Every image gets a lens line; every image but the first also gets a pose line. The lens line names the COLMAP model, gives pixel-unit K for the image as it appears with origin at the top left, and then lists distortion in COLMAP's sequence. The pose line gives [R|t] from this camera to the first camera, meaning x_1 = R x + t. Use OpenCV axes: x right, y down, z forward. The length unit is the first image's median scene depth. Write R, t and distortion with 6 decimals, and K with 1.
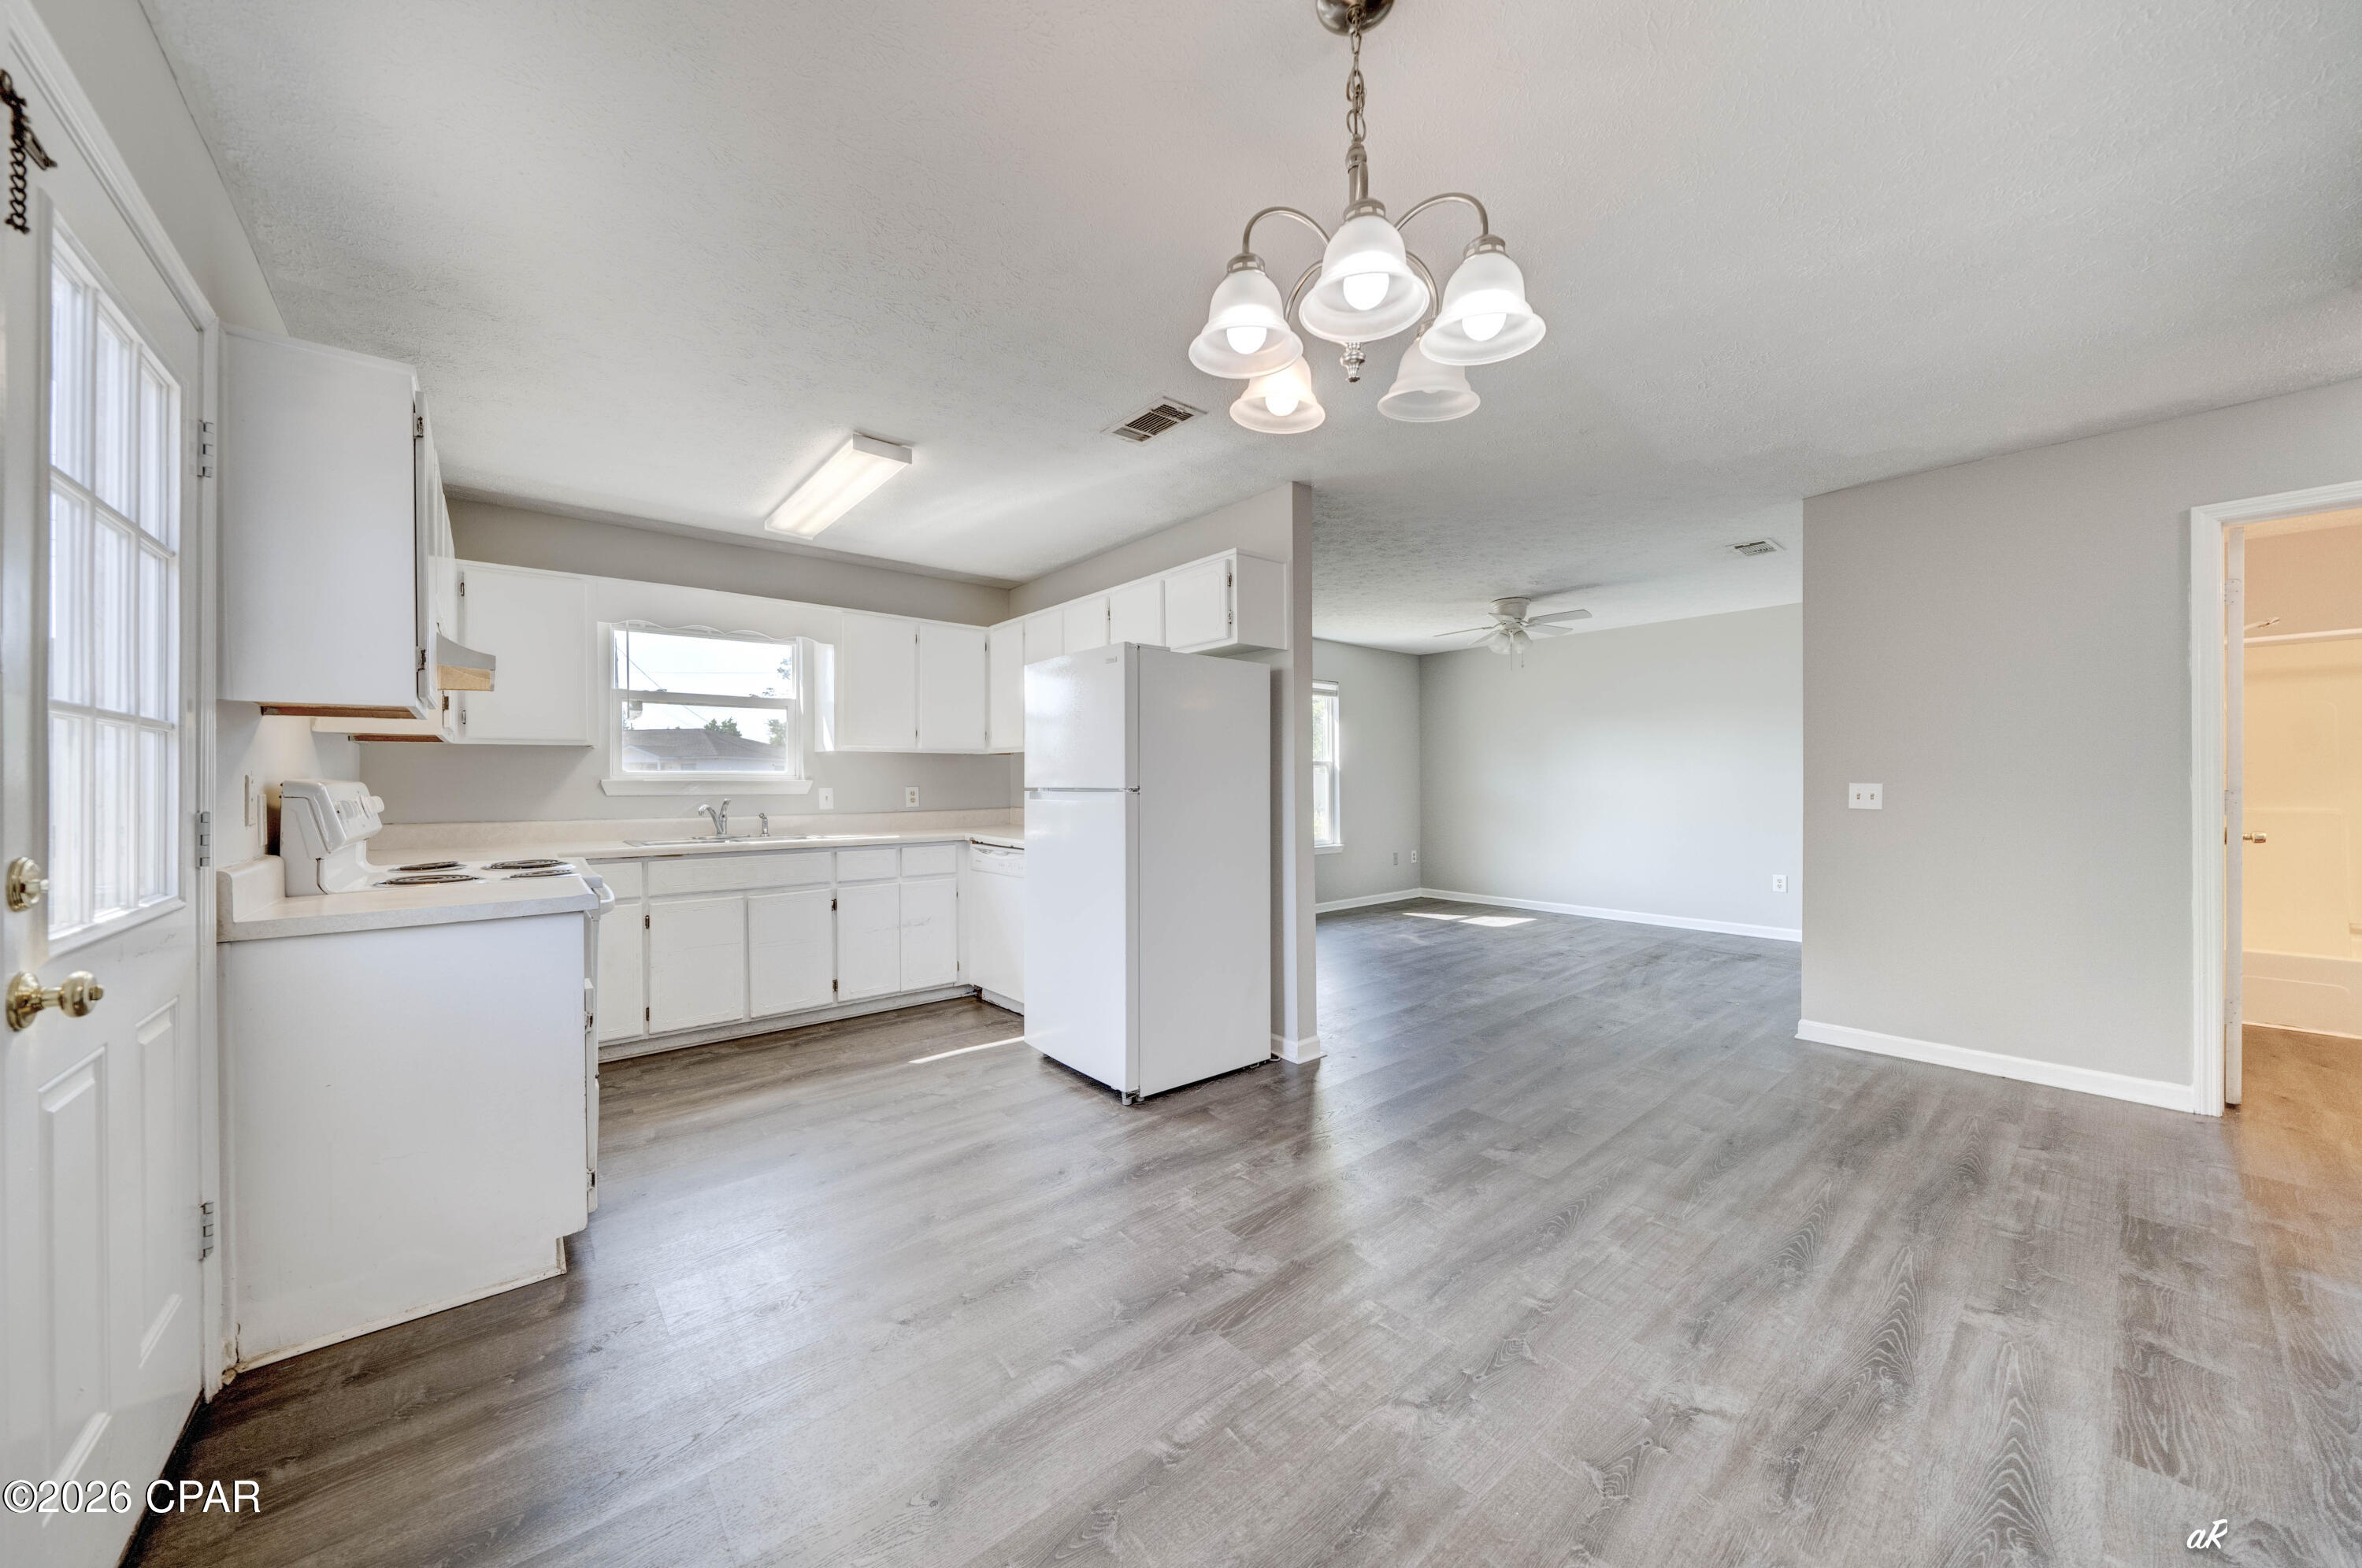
lens RADIAL K [[833.7, 0, 1131.9], [0, 833.7, 788.6], [0, 0, 1]] dist [-0.002105, 0.000527]
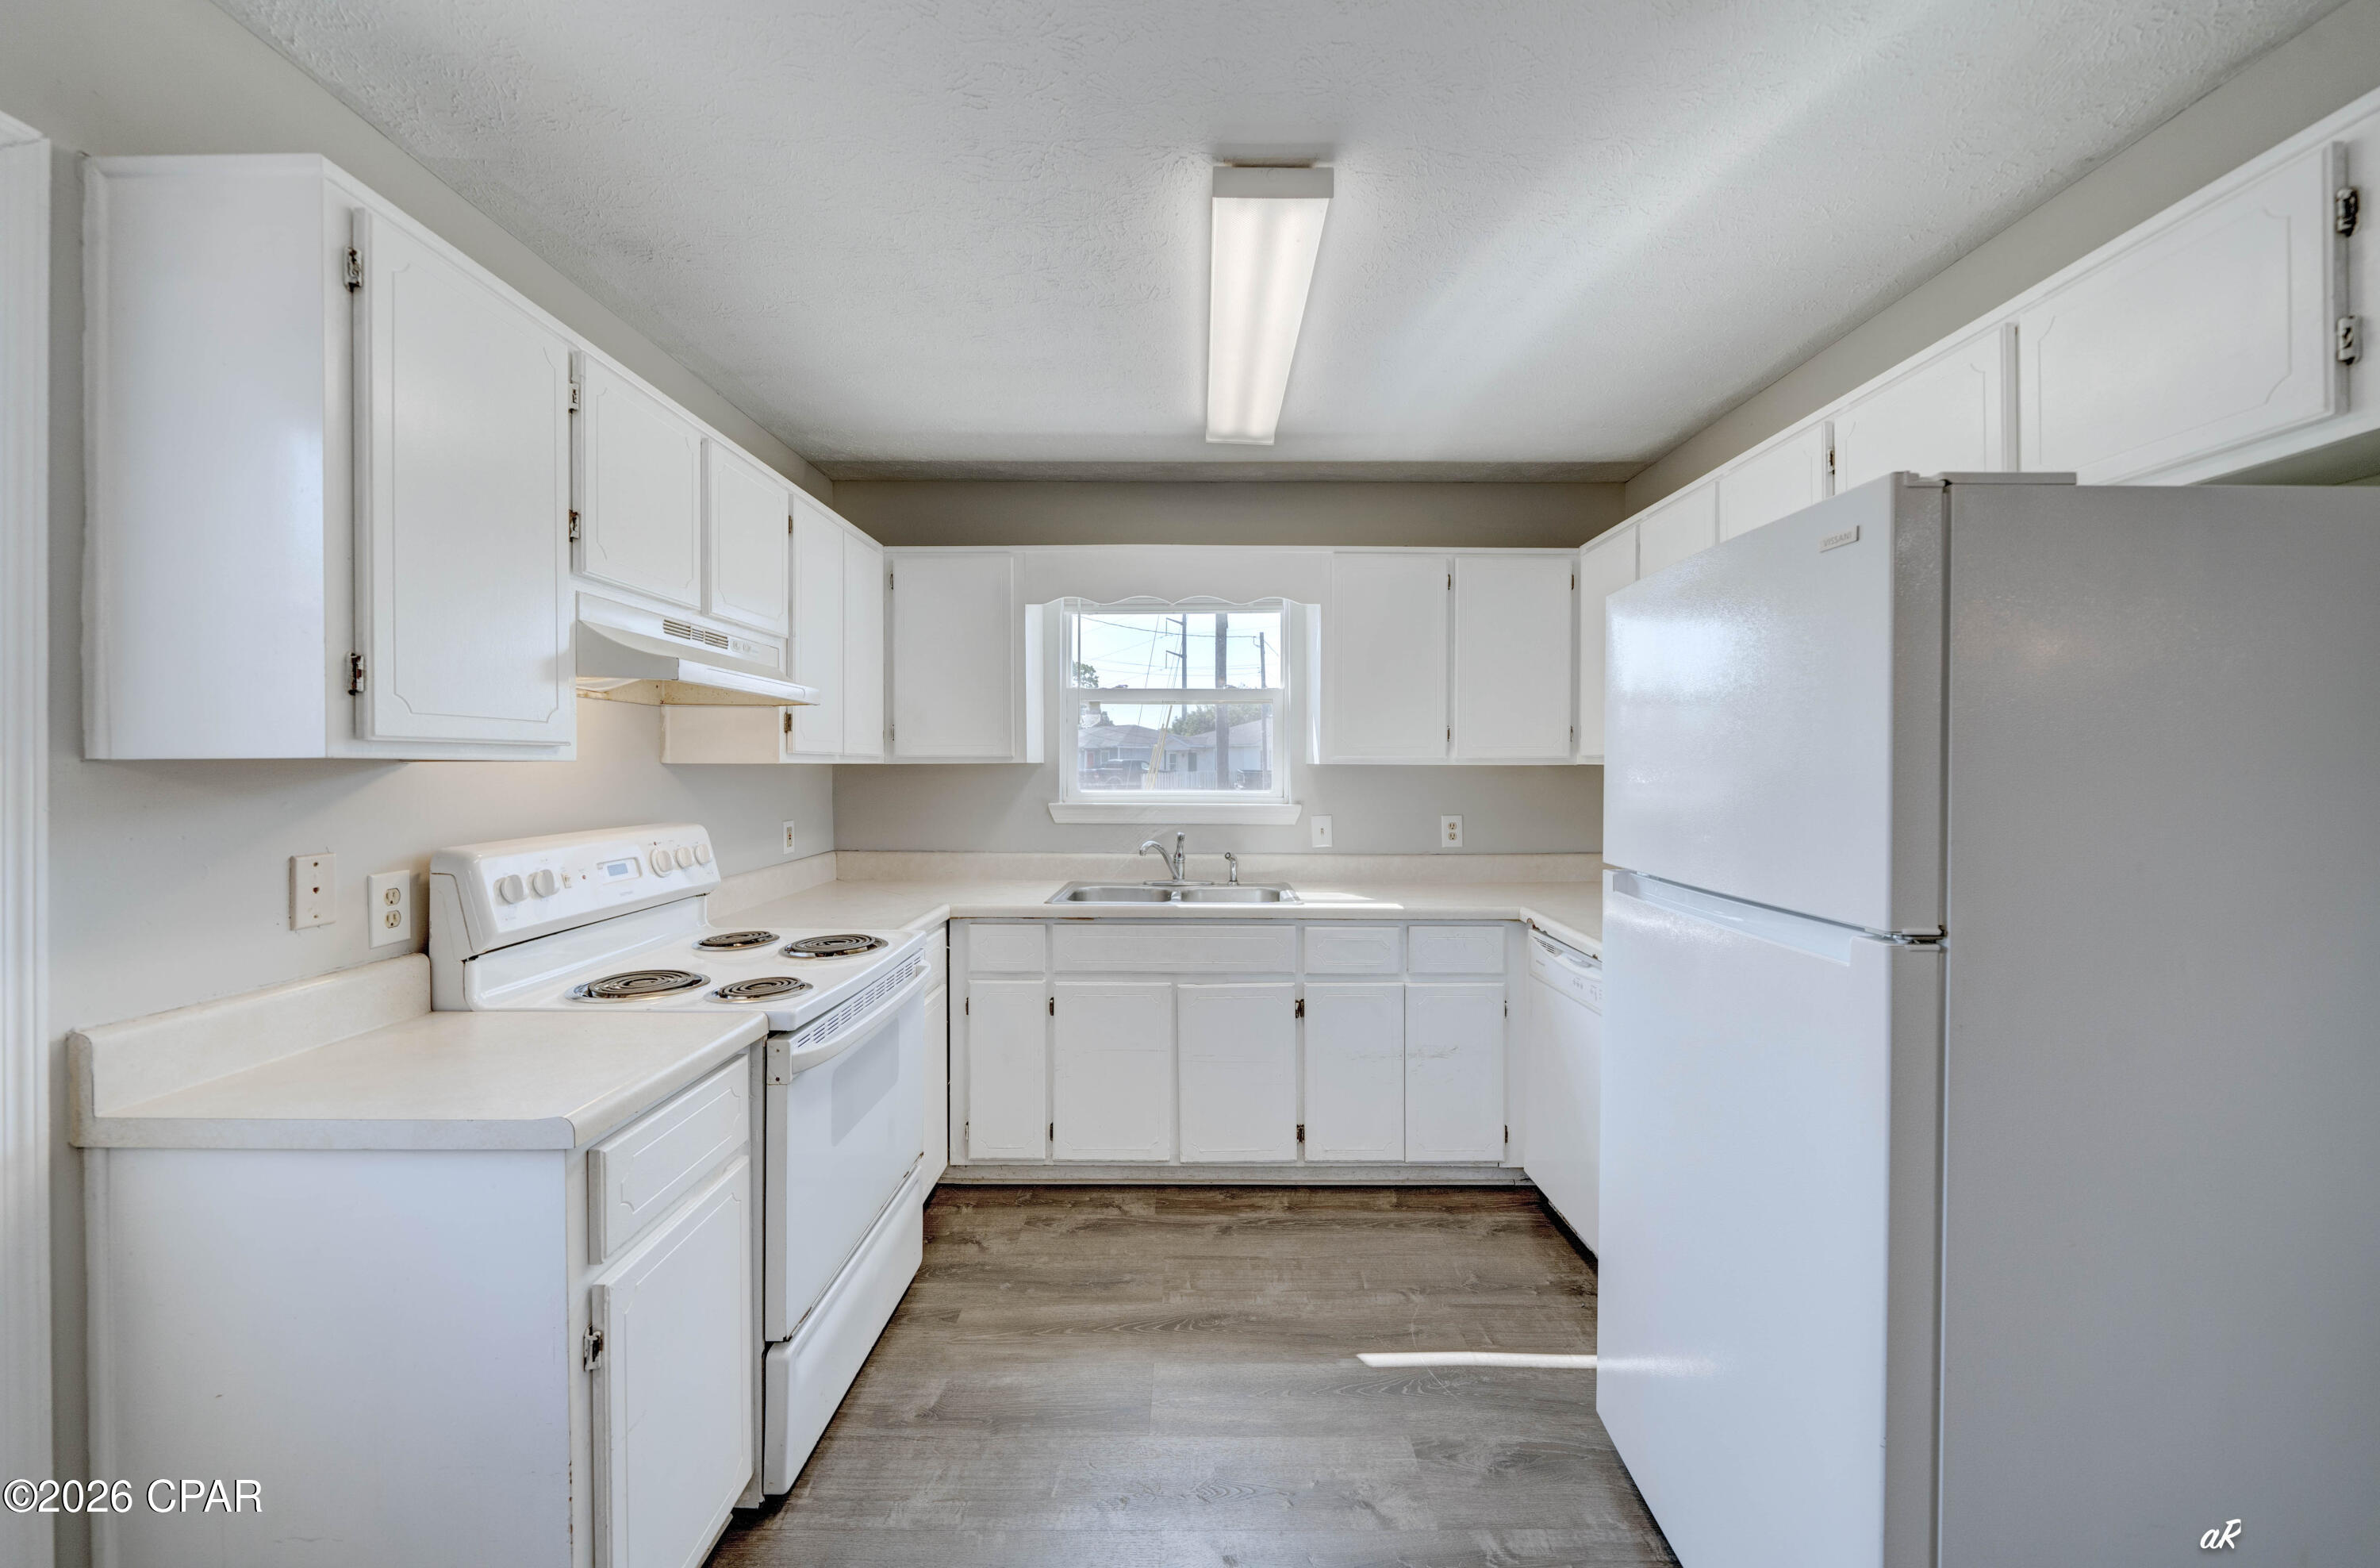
lens RADIAL K [[884.7, 0, 1169.3], [0, 884.7, 770.0], [0, 0, 1]] dist [0.004826, -0.000347]
pose [[0.782238, -0.000119, -0.622980, -0.010786], [-0.002527, 0.999991, -0.003364, -0.043767], [0.622975, 0.004205, 0.782230, 0.419543]]
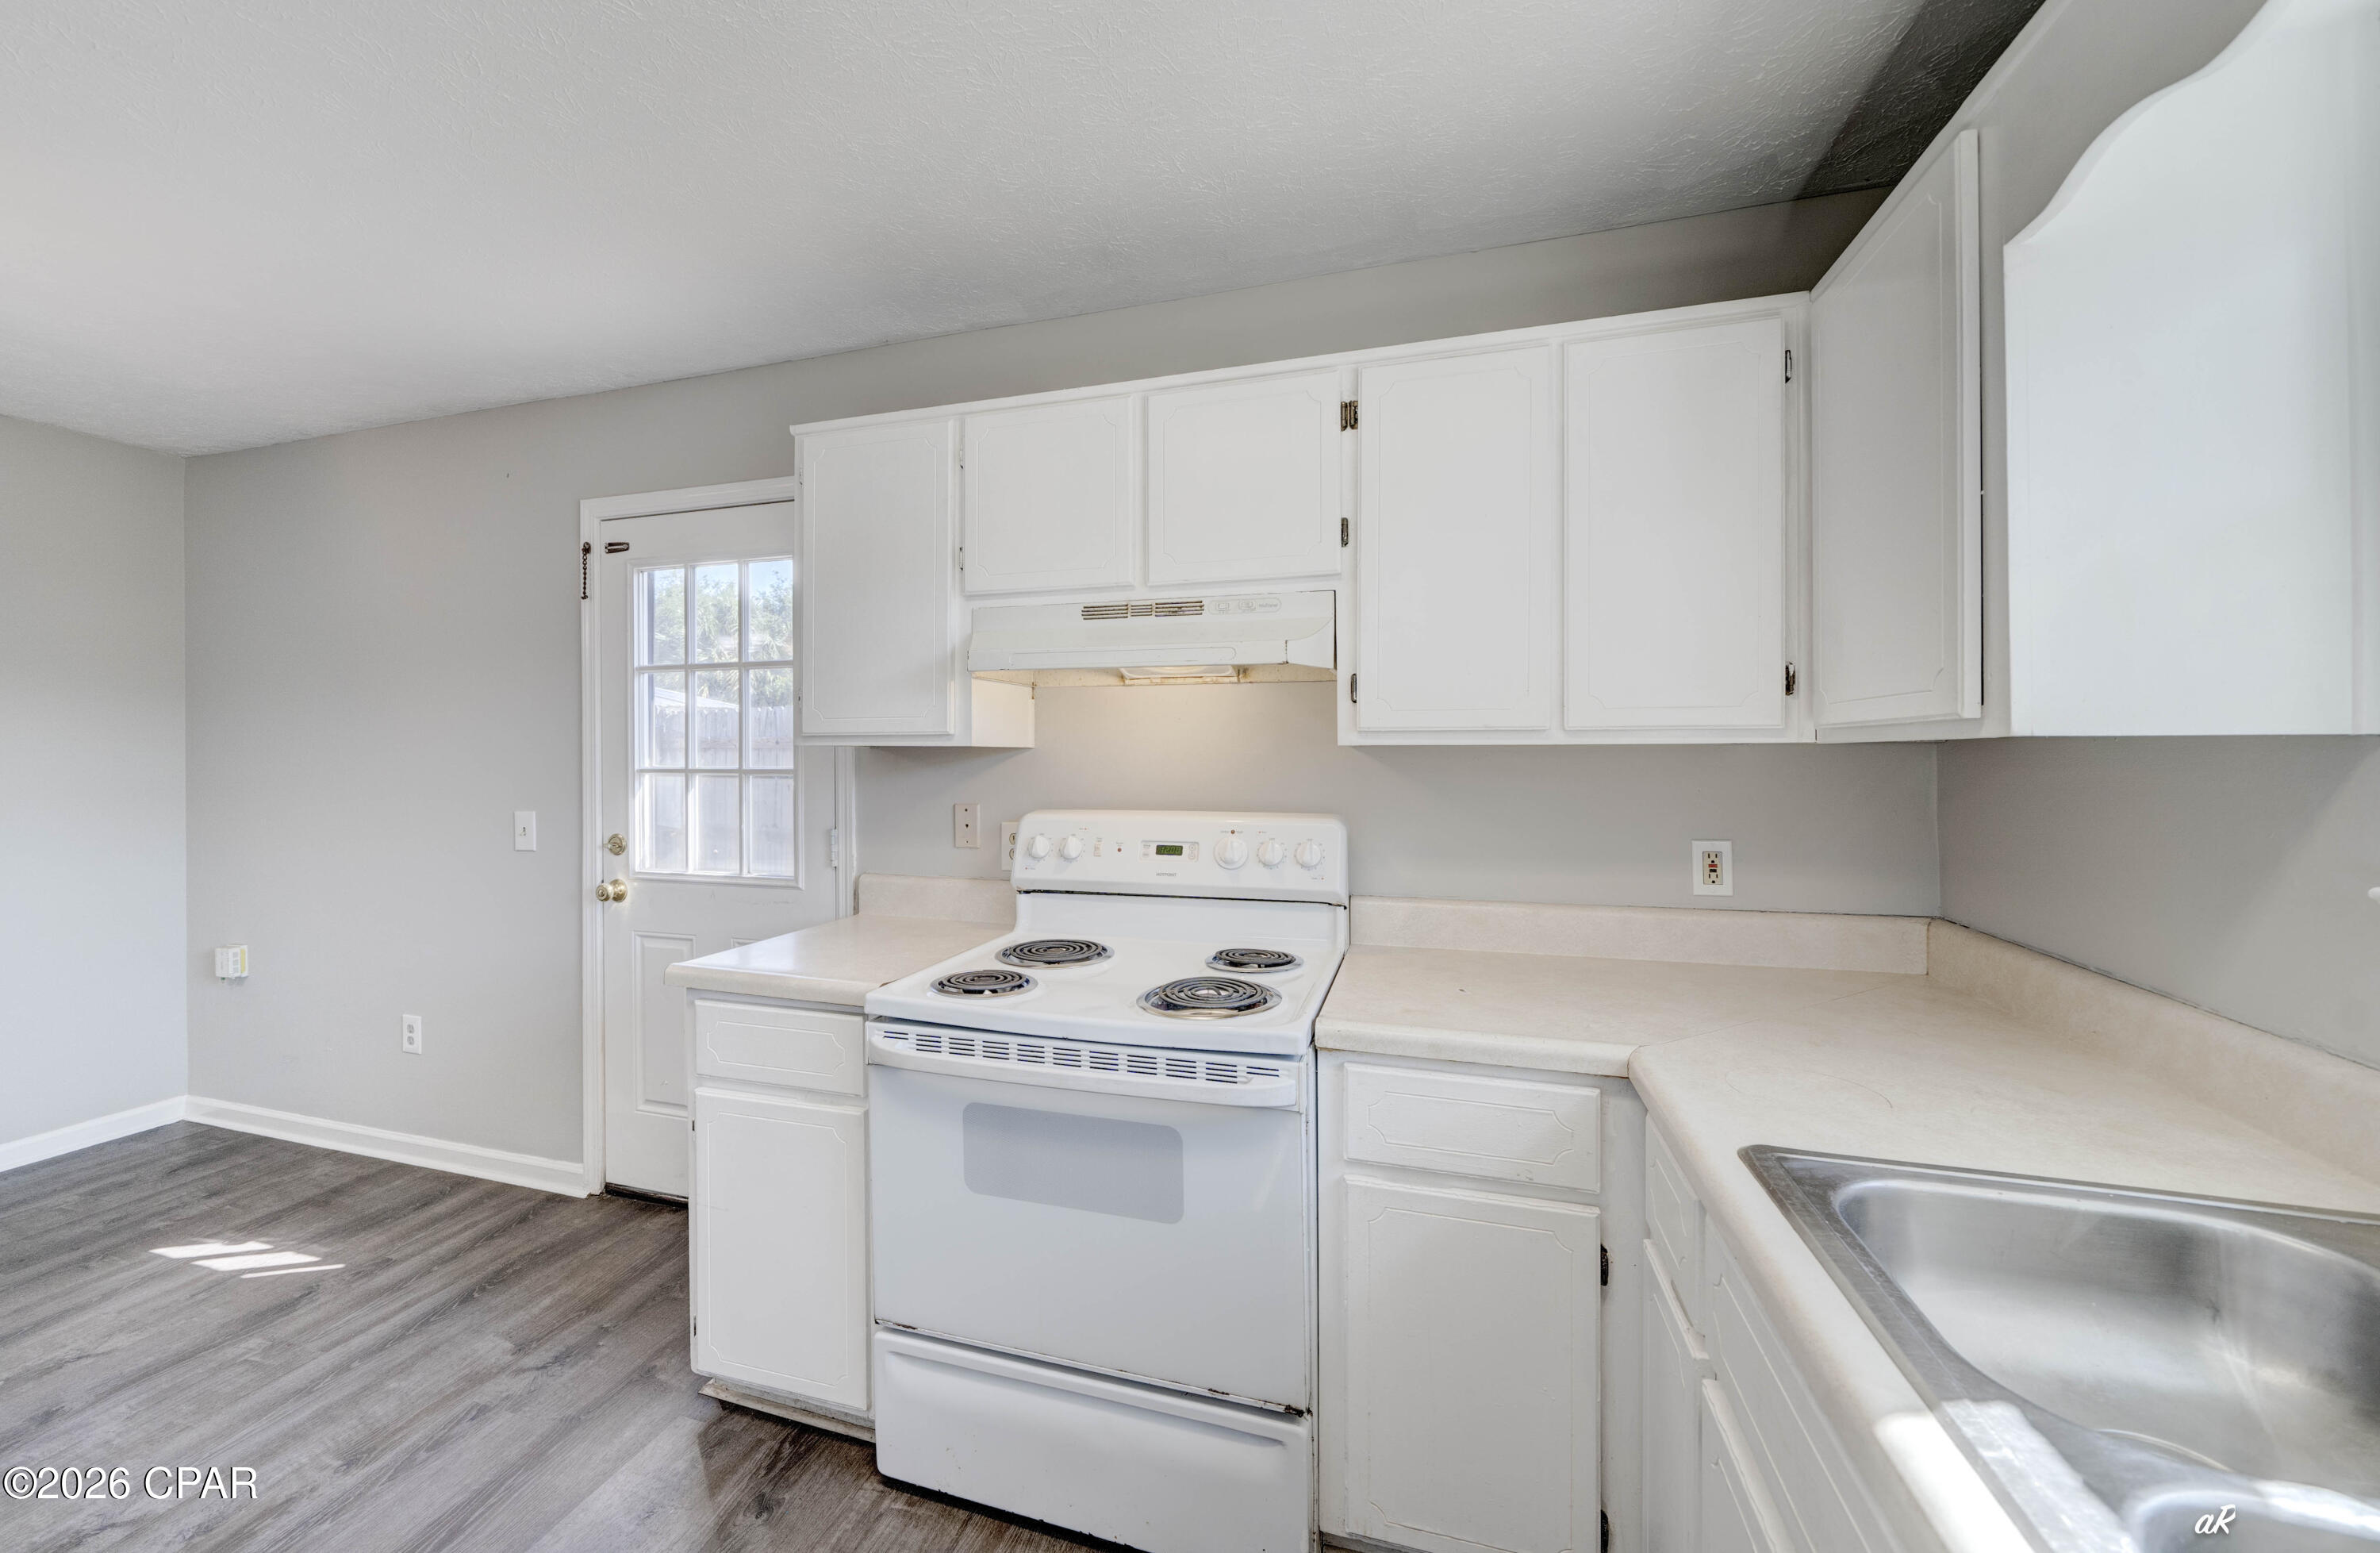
lens RADIAL K [[846.7, 0, 1167.7], [0, 846.7, 753.2], [0, 0, 1]] dist [-0.004980, -0.000901]
pose [[-0.792081, -0.000993, -0.610415, -0.273106], [-0.005915, 0.999964, 0.006050, -0.047921], [0.610387, 0.008403, -0.792059, 1.023432]]
